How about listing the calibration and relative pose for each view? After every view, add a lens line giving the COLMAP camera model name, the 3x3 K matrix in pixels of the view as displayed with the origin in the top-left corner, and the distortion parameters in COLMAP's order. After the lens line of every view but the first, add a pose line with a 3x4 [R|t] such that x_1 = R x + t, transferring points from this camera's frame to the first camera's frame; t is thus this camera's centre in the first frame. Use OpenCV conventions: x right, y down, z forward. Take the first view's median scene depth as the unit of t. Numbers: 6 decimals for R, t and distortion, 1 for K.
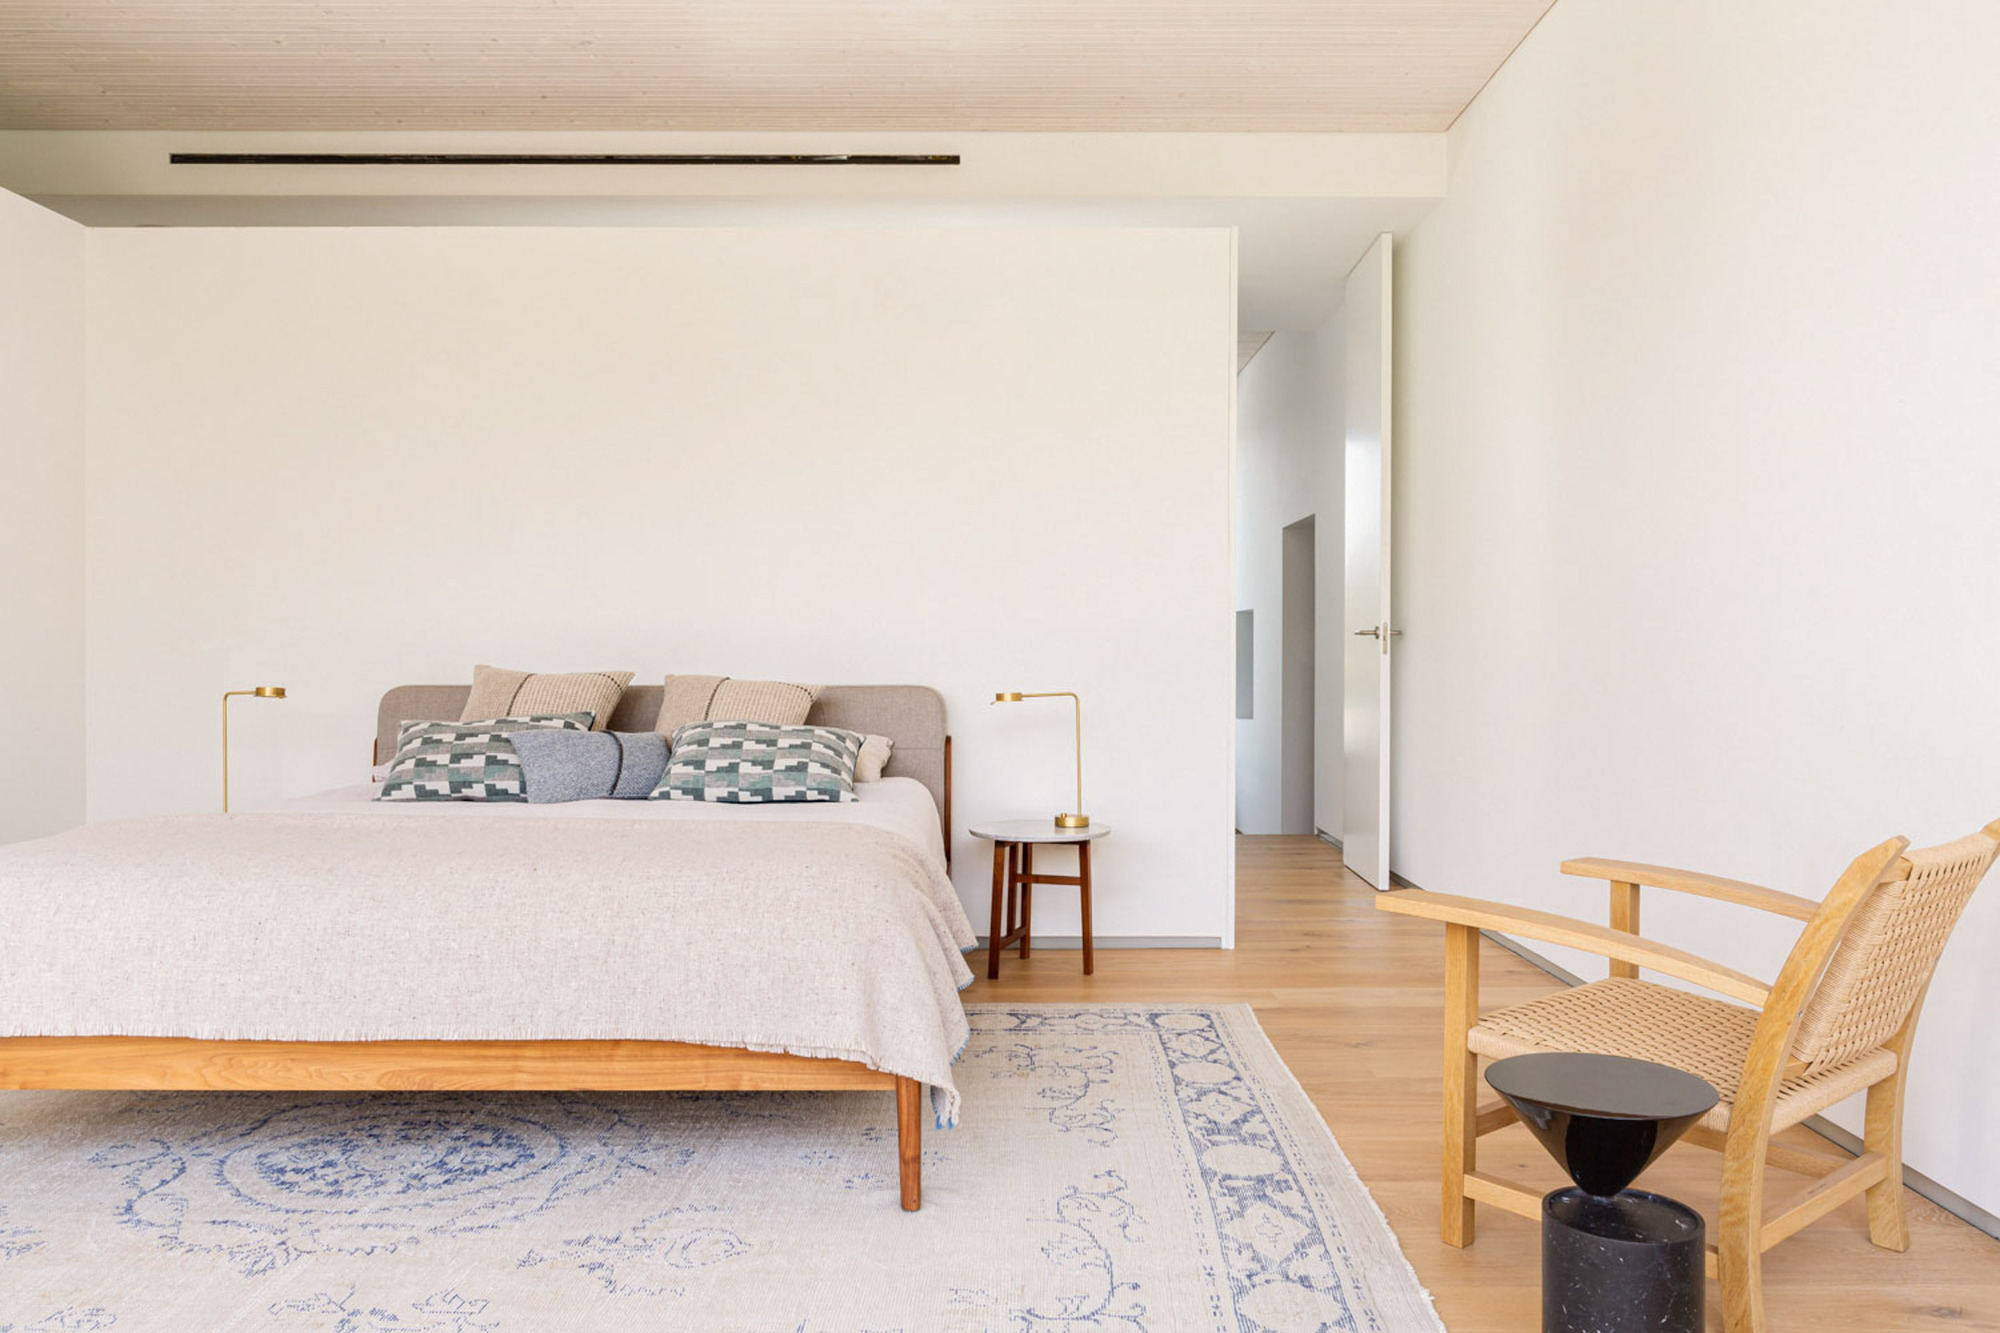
lens RADIAL K [[1437.2, 0, 1000.0], [0, 1437.2, 666.5], [0, 0, 1]] dist [-0.012847, 0.001365]
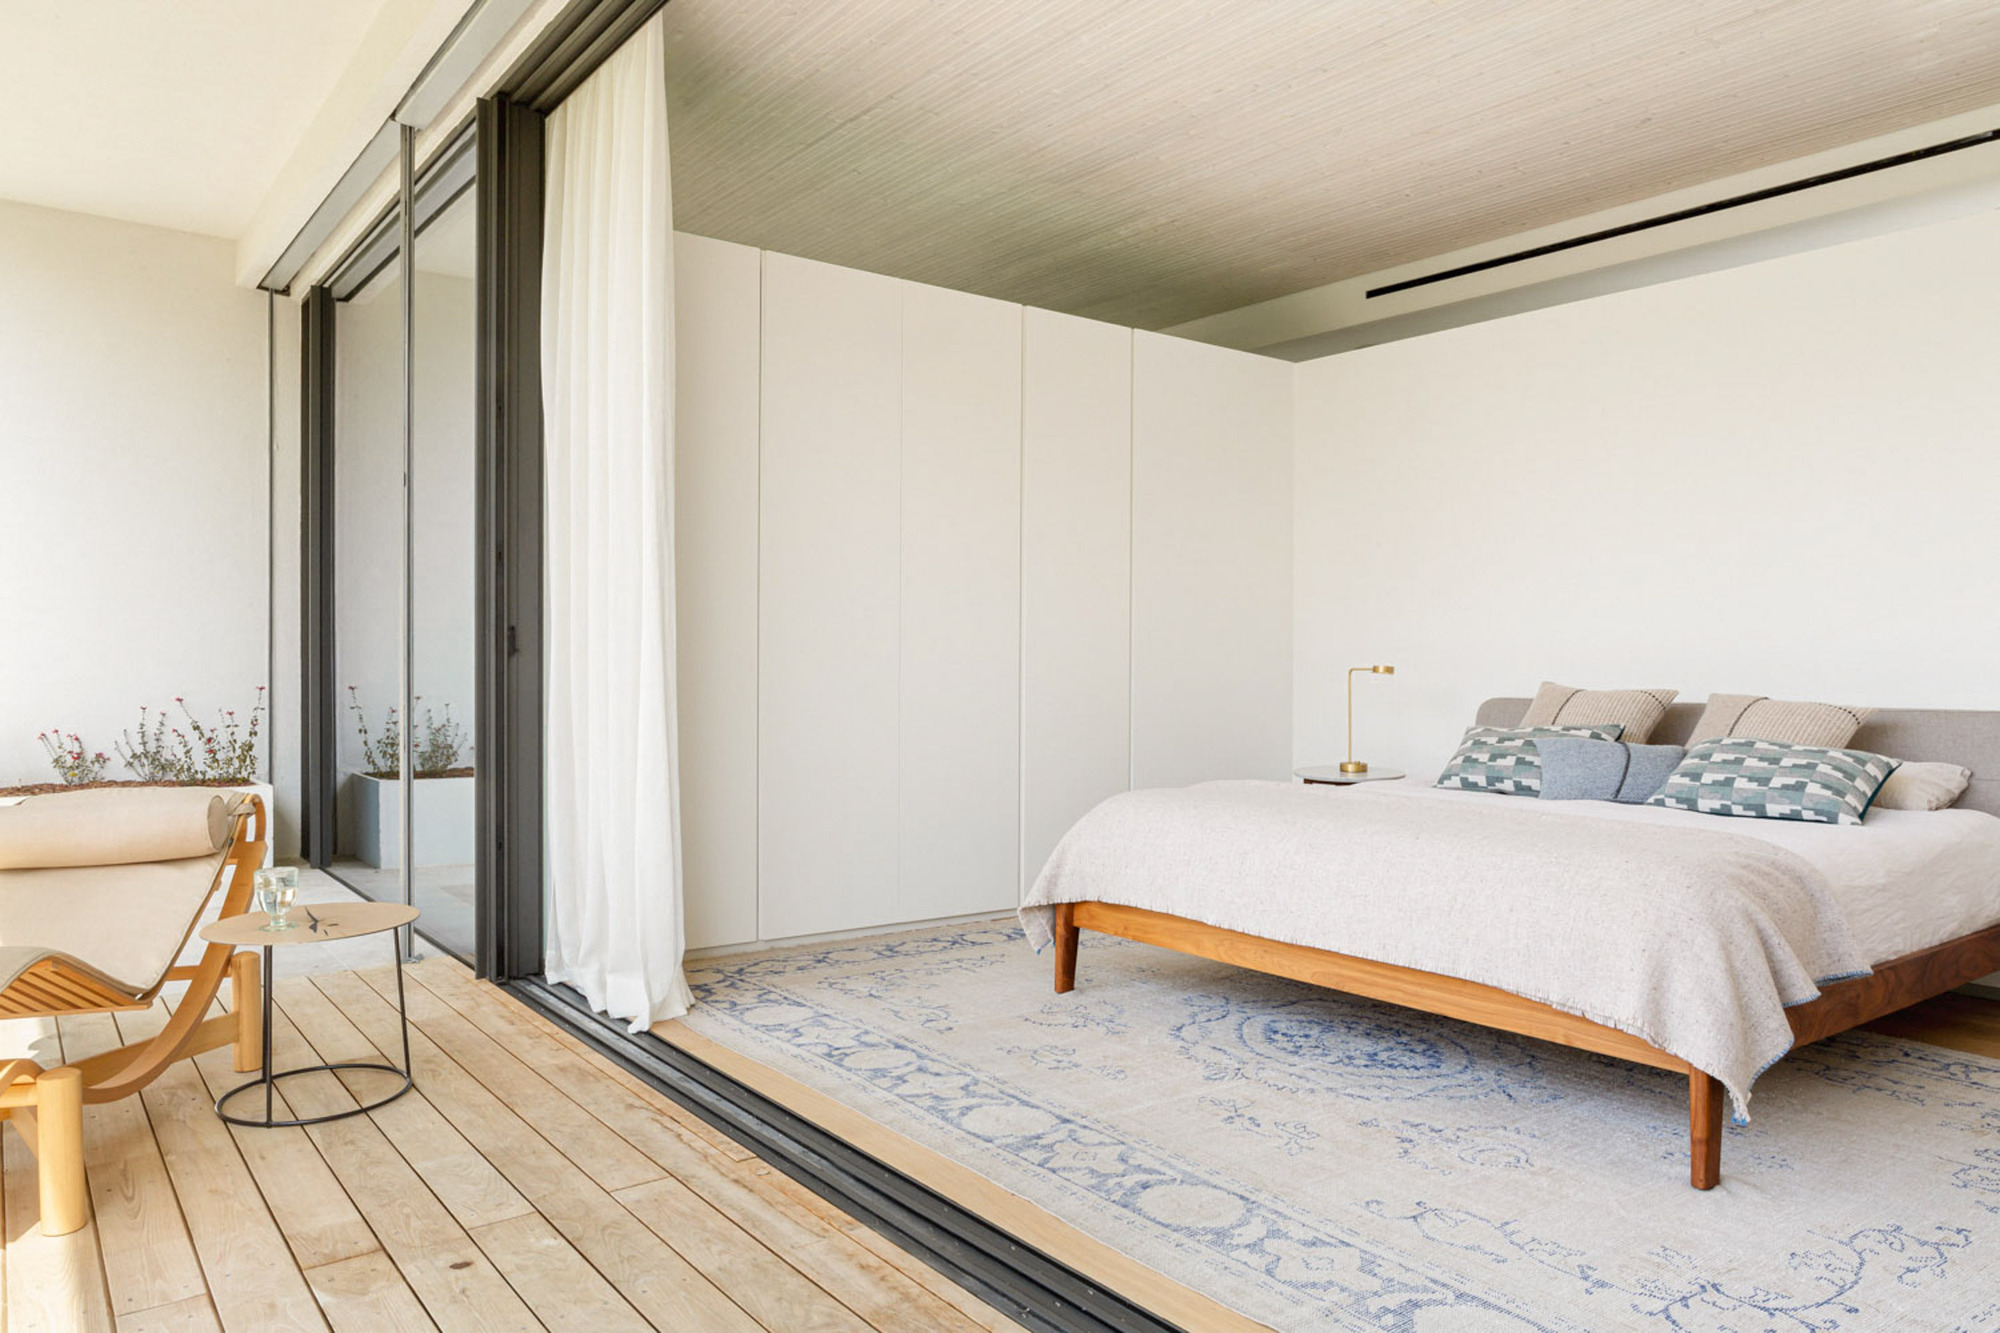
lens RADIAL K [[1395.7, 0, 1024.1], [0, 1395.7, 673.7], [0, 0, 1]] dist [-0.010476, 0.007747]
pose [[0.602669, 0.010245, -0.797926, 0.327168], [-0.016092, 0.999870, 0.000683, -0.001599], [0.797829, 0.012429, 0.602755, -0.032023]]
